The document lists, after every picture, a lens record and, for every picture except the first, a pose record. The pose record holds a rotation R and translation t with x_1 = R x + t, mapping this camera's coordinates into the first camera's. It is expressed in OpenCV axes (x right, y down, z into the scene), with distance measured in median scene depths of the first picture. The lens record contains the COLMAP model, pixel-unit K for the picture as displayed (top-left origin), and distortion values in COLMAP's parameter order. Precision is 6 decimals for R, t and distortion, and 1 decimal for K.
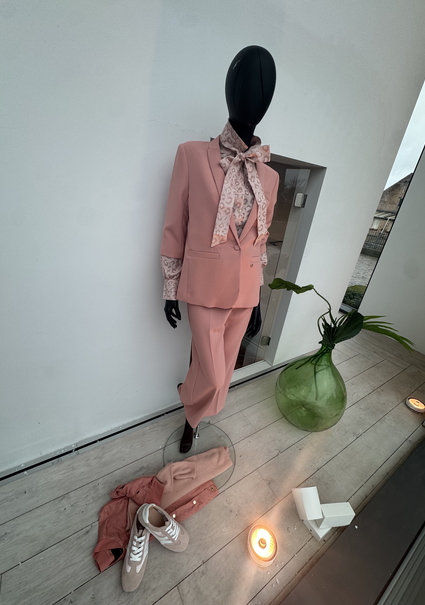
lens RADIAL K [[239.8, 0, 212.5], [0, 239.8, 302.5], [0, 0, 1]] dist [-0.002505, 0.000134]
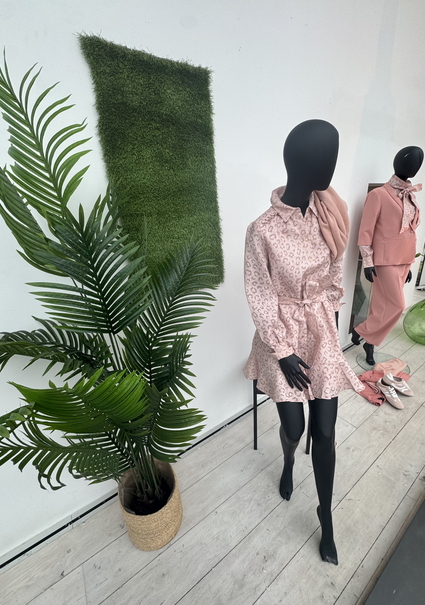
lens RADIAL K [[239.8, 0, 212.5], [0, 239.8, 302.5], [0, 0, 1]] dist [-0.002505, 0.000134]
pose [[0.983995, -0.177483, -0.015937, -1.525377], [0.175410, 0.980479, -0.088840, 0.230403], [0.031394, 0.084623, 0.995918, -0.976476]]
